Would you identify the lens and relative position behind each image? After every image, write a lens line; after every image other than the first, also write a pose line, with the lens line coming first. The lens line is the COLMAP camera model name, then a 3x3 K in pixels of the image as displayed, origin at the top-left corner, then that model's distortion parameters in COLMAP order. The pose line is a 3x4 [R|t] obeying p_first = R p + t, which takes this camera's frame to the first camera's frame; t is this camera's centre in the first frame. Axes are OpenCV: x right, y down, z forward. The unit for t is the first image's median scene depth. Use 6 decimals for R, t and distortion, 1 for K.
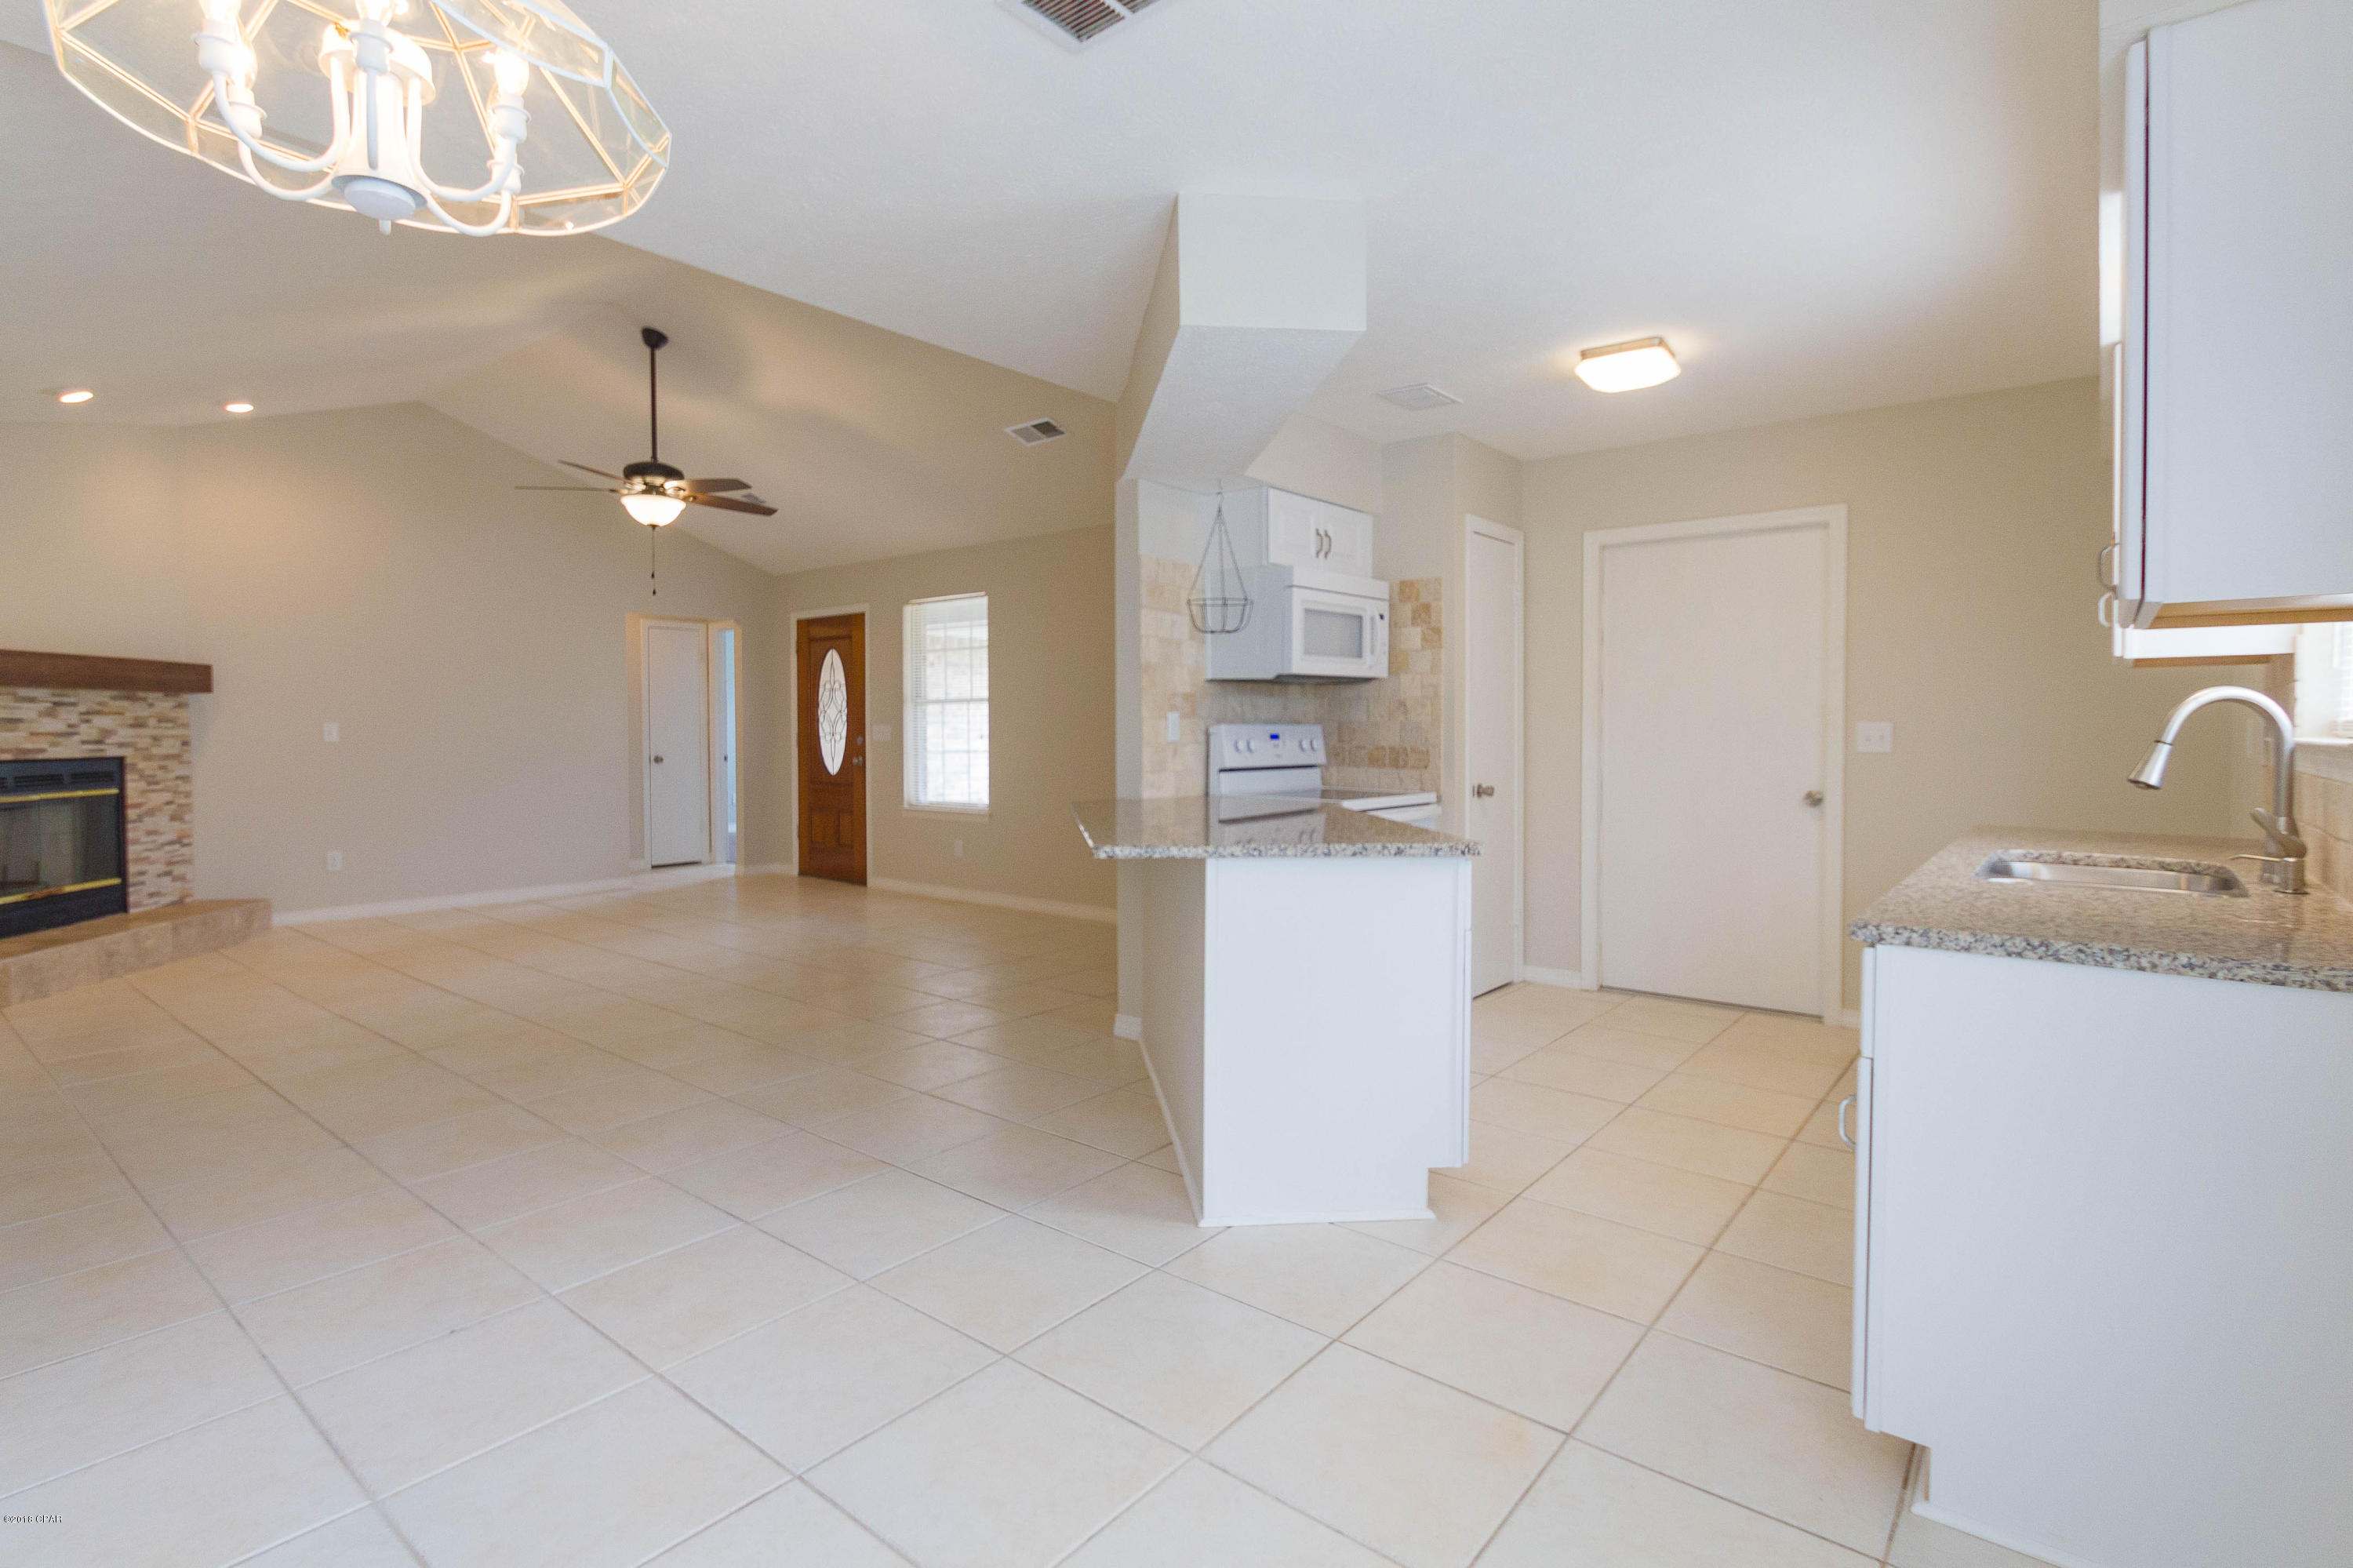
lens RADIAL K [[1134.7, 0, 1104.7], [0, 1134.7, 761.4], [0, 0, 1]] dist [0.004807, -0.000204]
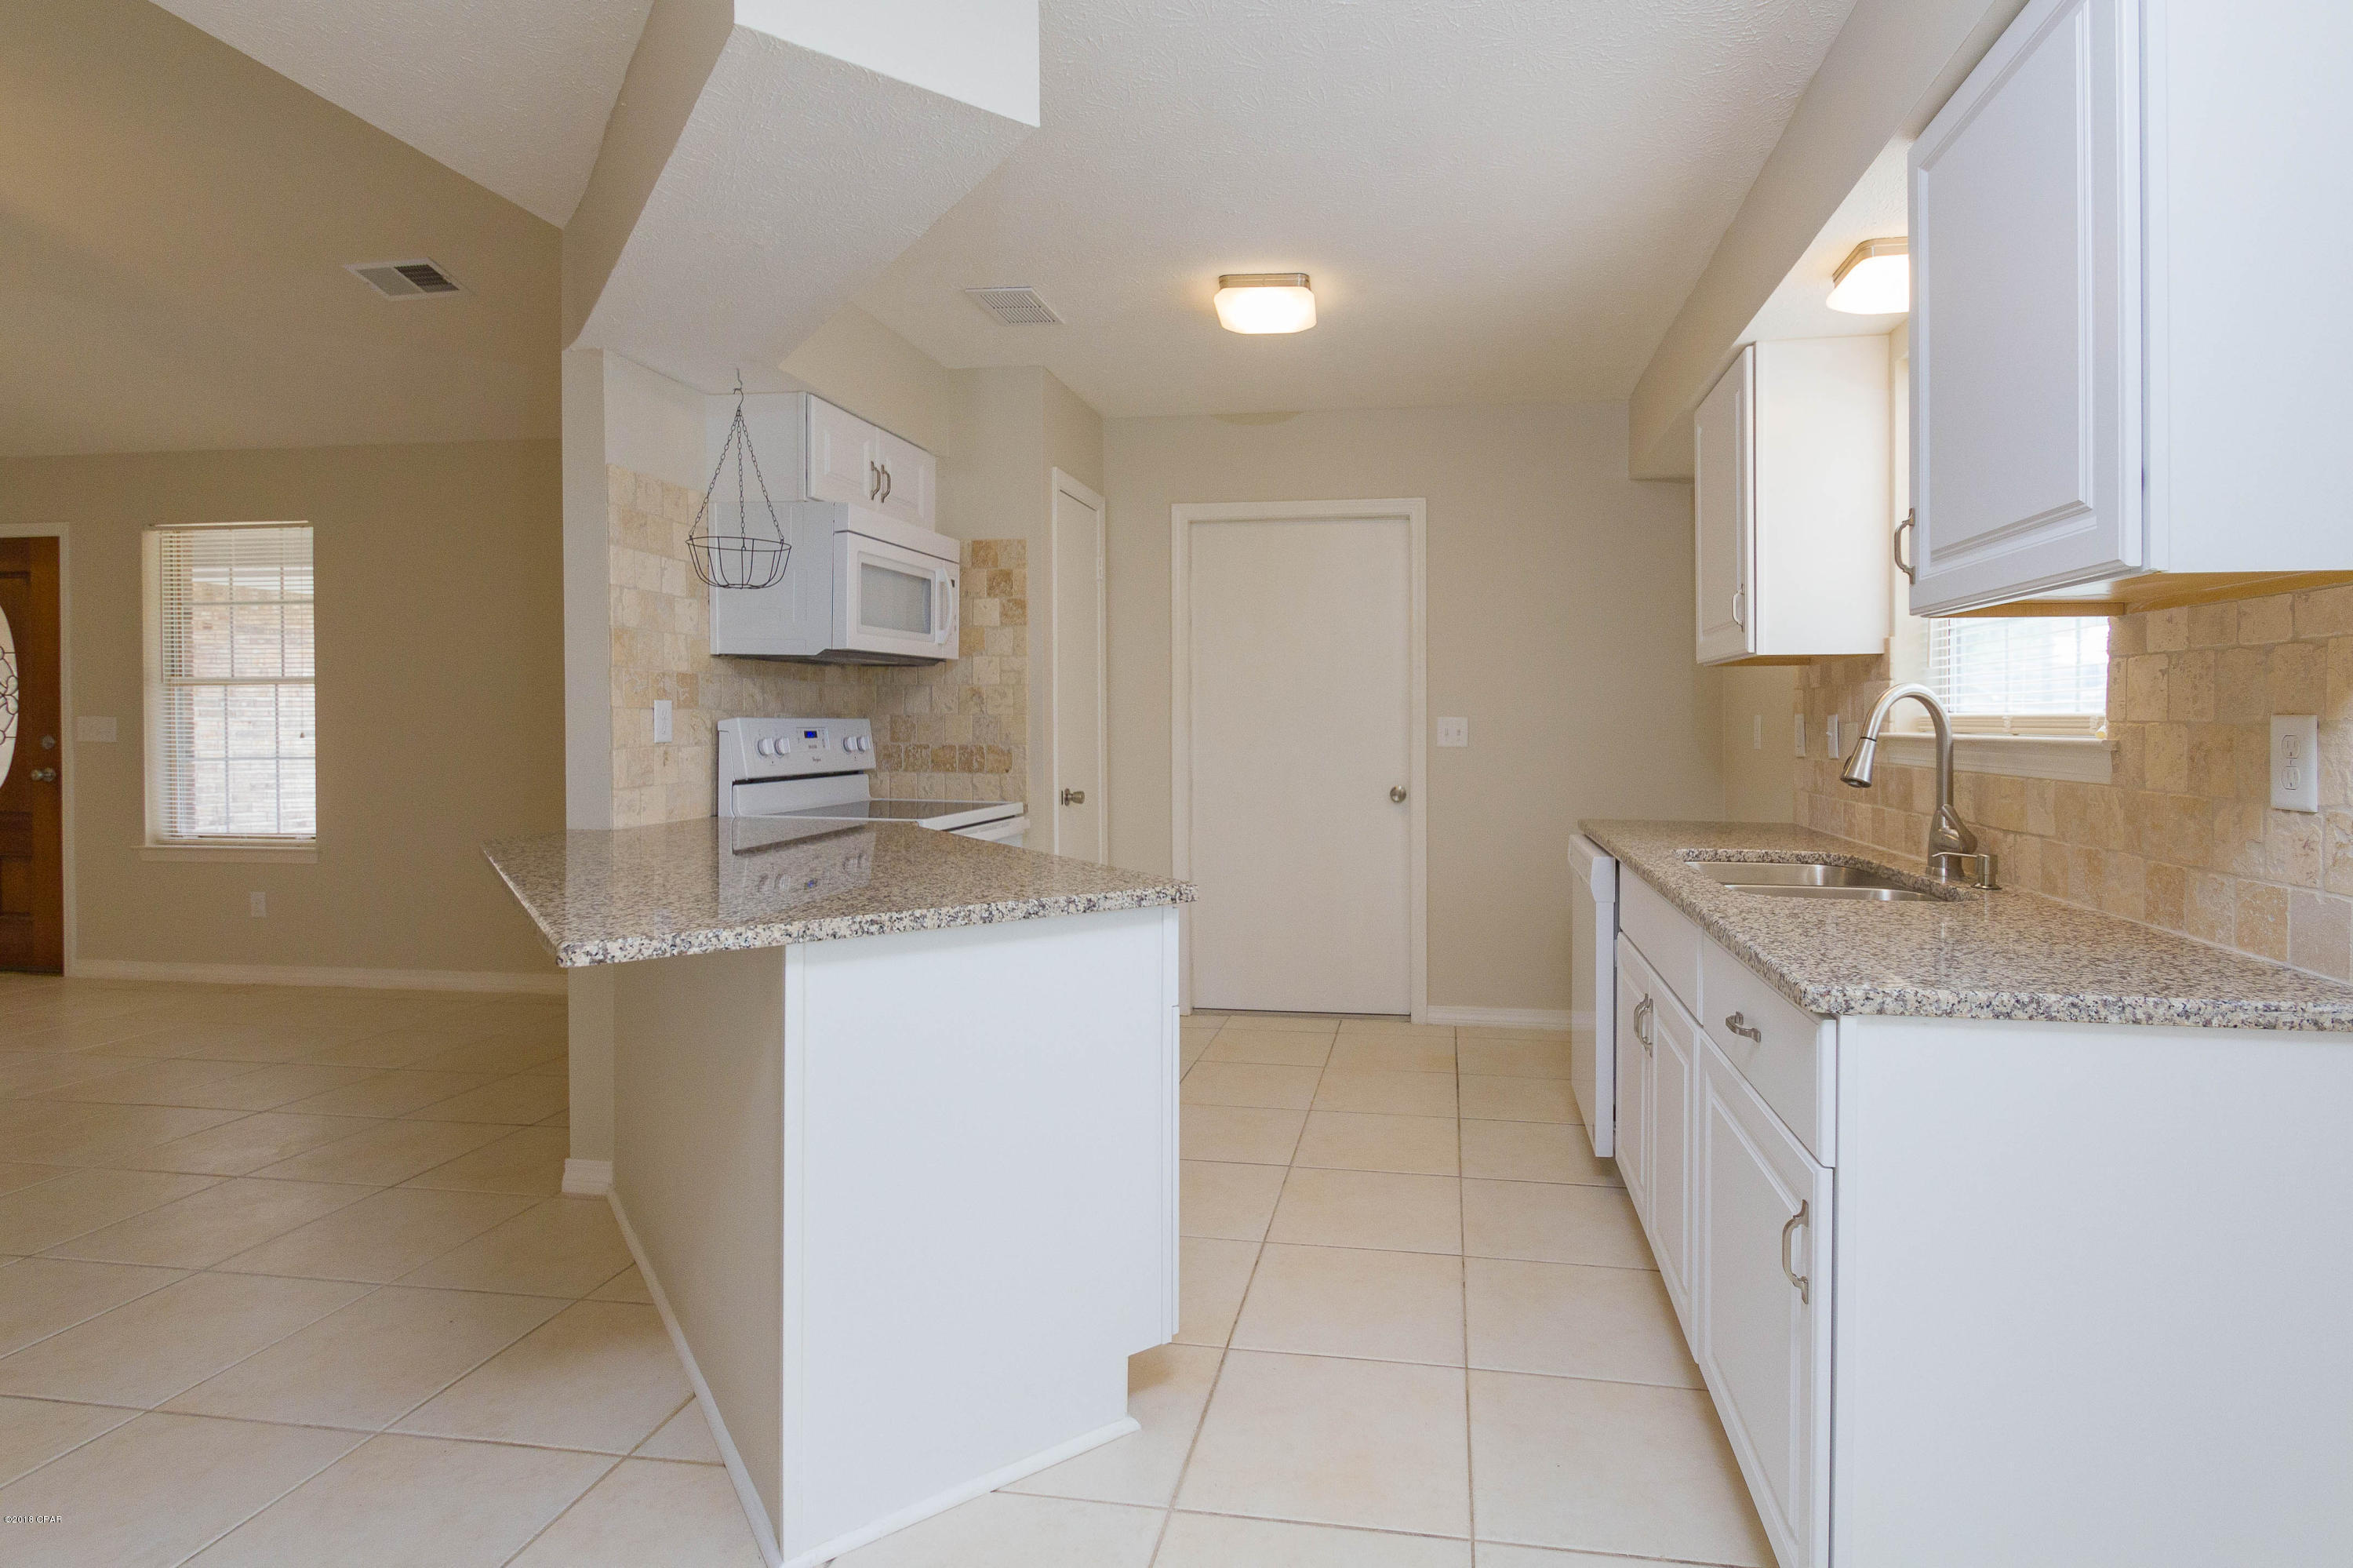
lens RADIAL K [[1134.7, 0, 1255.3], [0, 1134.7, 731.9], [0, 0, 1]] dist [0.004807, -0.000204]
pose [[0.832921, -0.005130, 0.553368, -0.016131], [0.016126, 0.999757, -0.015004, -0.006048], [-0.553157, 0.021421, 0.832802, 0.176336]]
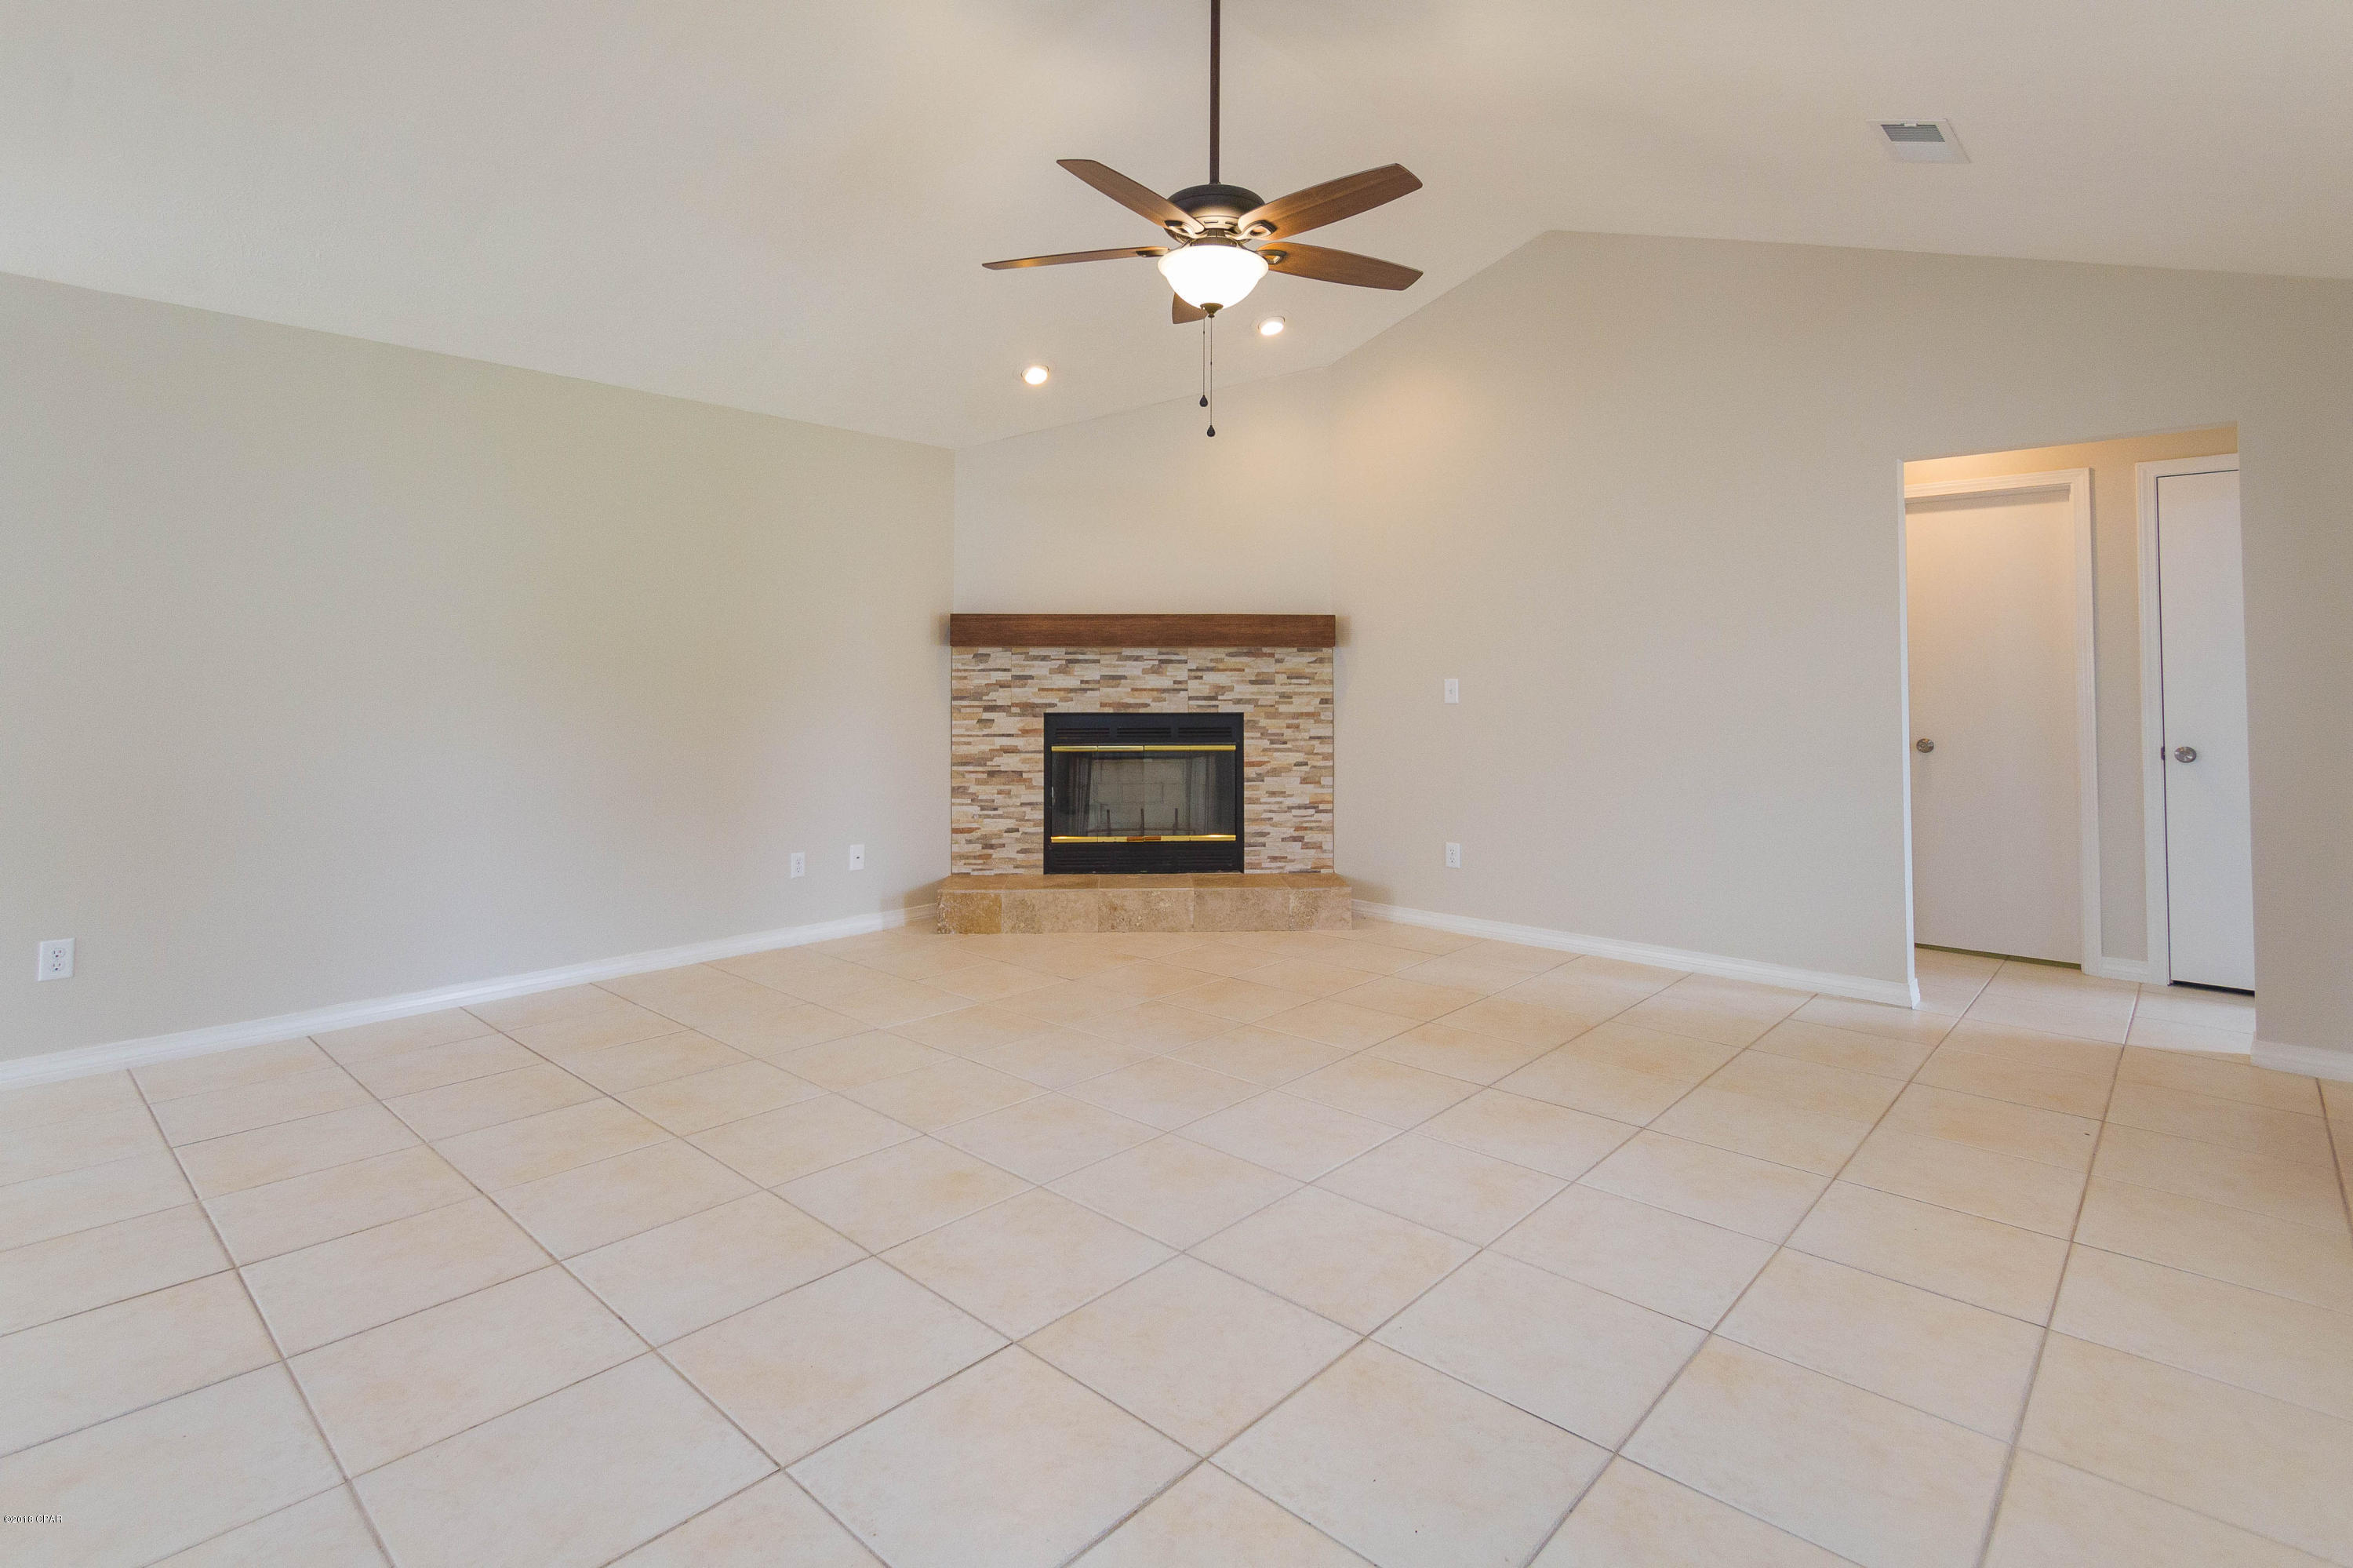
lens RADIAL K [[1134.7, 0, 1175.2], [0, 1134.7, 653.2], [0, 0, 1]] dist [0.004807, -0.000204]
pose [[-0.025763, -0.028681, -0.999257, 0.135533], [-0.030927, 0.999133, -0.027880, -0.029076], [0.999190, 0.030186, -0.026628, 1.038522]]
